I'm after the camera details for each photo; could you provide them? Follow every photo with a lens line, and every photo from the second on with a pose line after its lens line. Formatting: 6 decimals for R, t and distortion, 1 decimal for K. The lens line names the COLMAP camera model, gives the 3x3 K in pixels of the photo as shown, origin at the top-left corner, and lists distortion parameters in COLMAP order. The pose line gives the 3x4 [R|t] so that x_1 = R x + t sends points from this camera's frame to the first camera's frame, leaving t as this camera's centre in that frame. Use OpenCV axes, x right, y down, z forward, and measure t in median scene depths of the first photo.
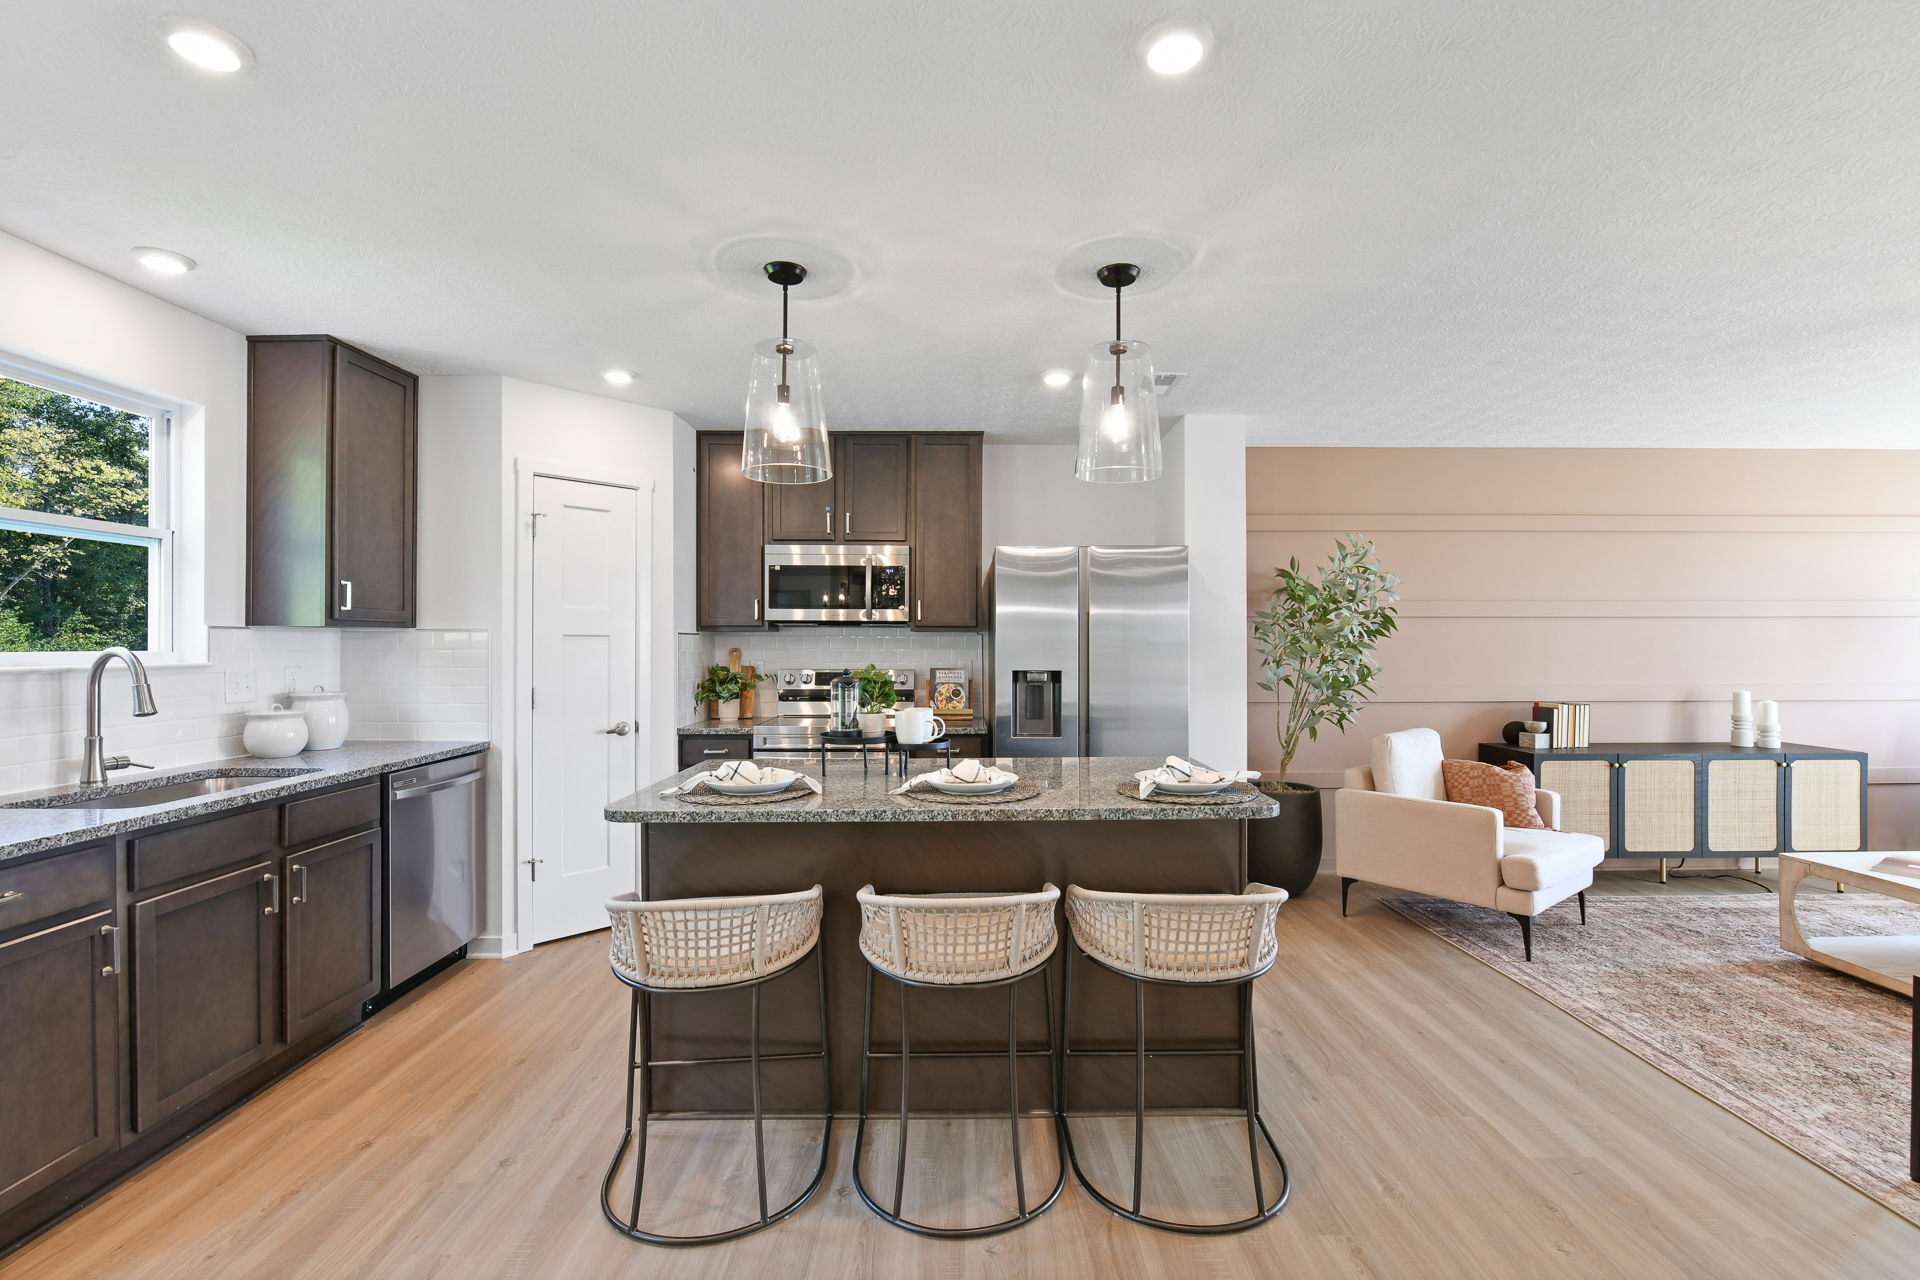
lens RADIAL K [[840.0, 0, 962.2], [0, 840.0, 643.1], [0, 0, 1]] dist [-0.011844, -0.000537]
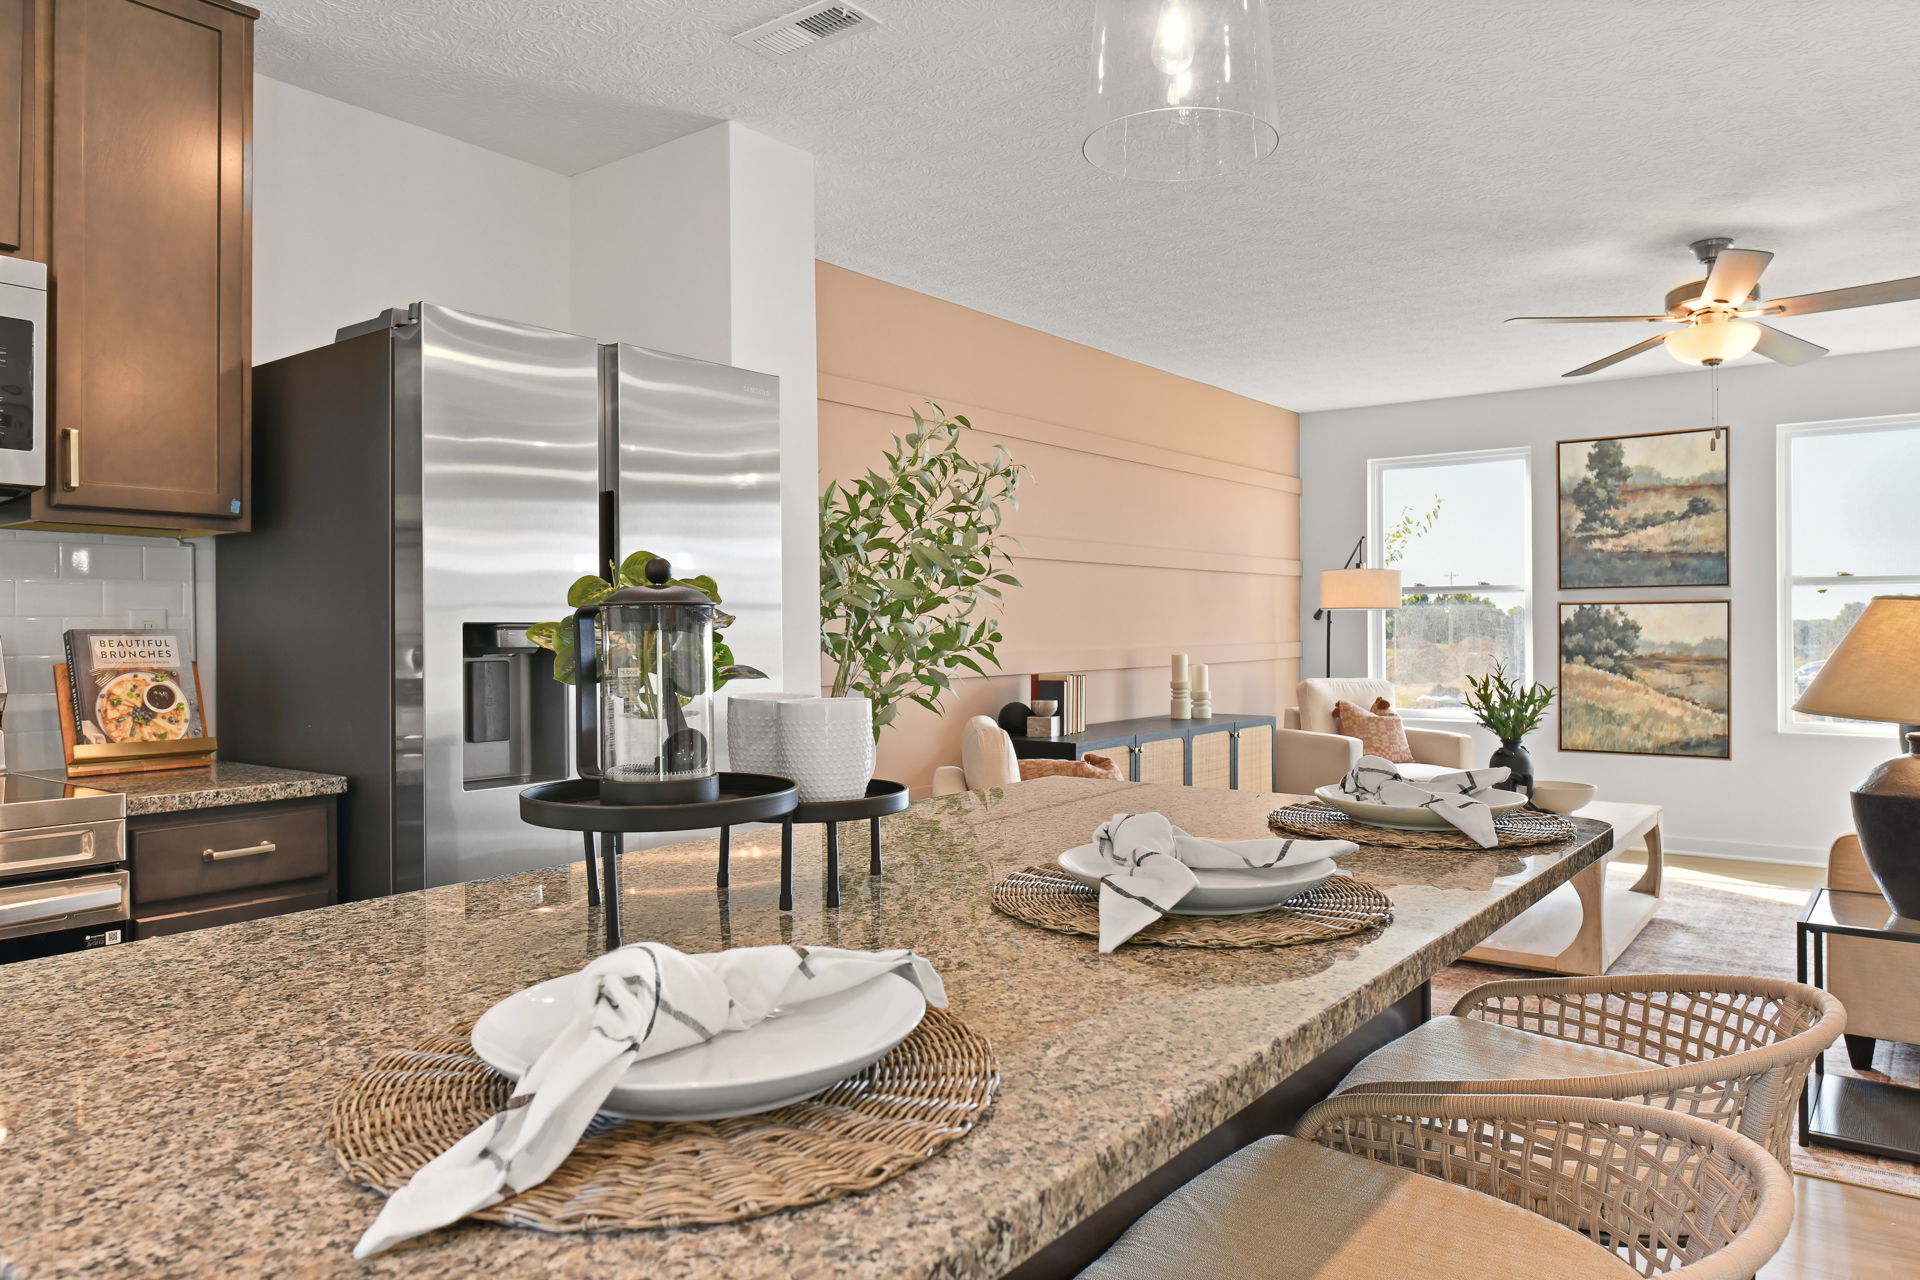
lens RADIAL K [[1293.4, 0, 960.0], [0, 1293.4, 634.5], [0, 0, 1]] dist [0.000776, -0.002115]
pose [[0.610599, -0.006423, 0.791914, -0.284273], [0.004892, 0.999979, 0.004338, 0.036889], [-0.791925, 0.001225, 0.610618, 0.439168]]
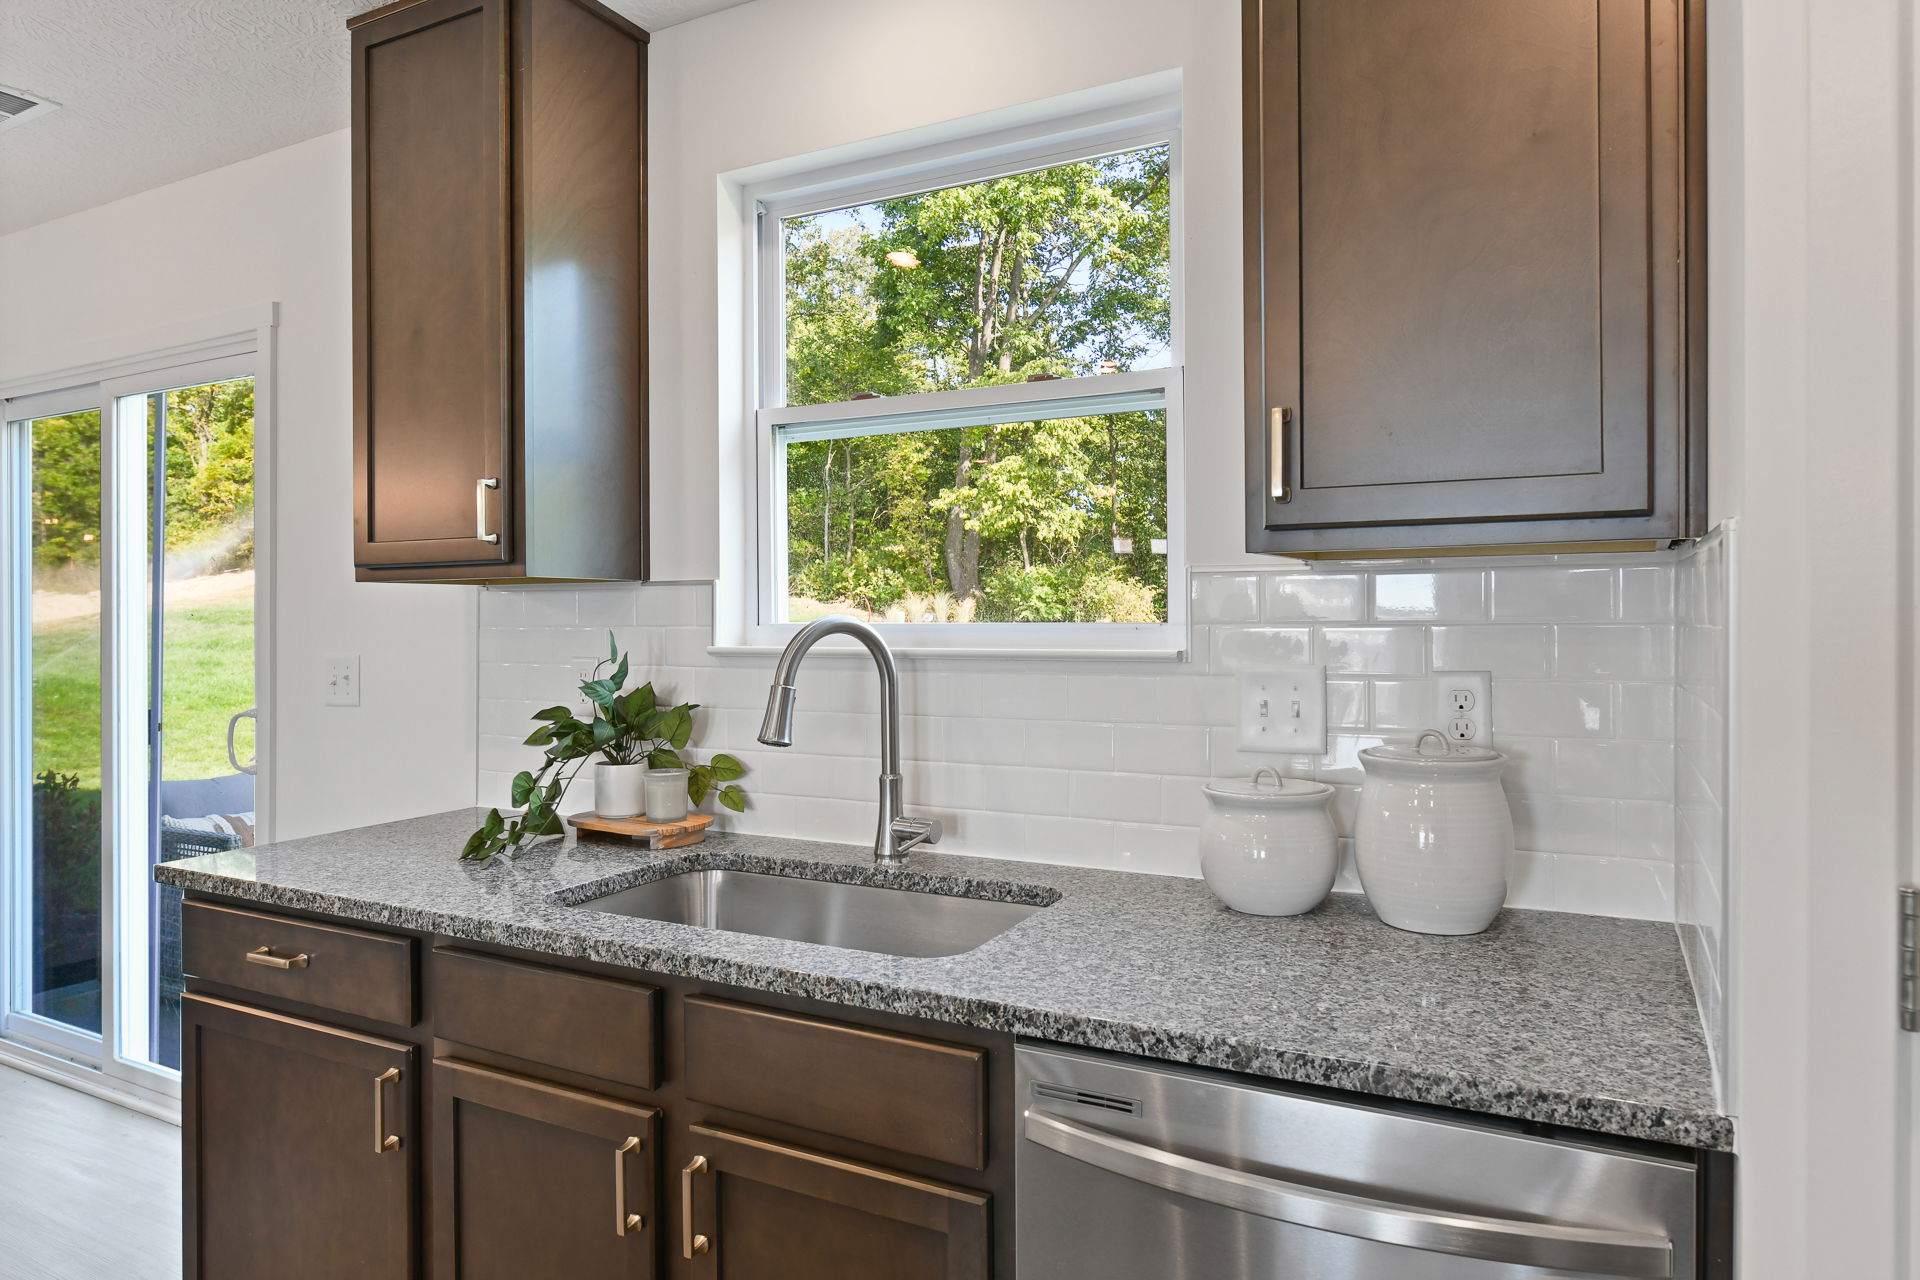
lens RADIAL K [[1159.6, 0, 956.3], [0, 1159.6, 614.4], [0, 0, 1]] dist [0.001363, 0.000306]
pose [[-0.475010, -0.000326, -0.879980, -0.231831], [0.006761, 0.999969, -0.004020, 0.004481], [0.879955, -0.007860, -0.474993, 0.874300]]
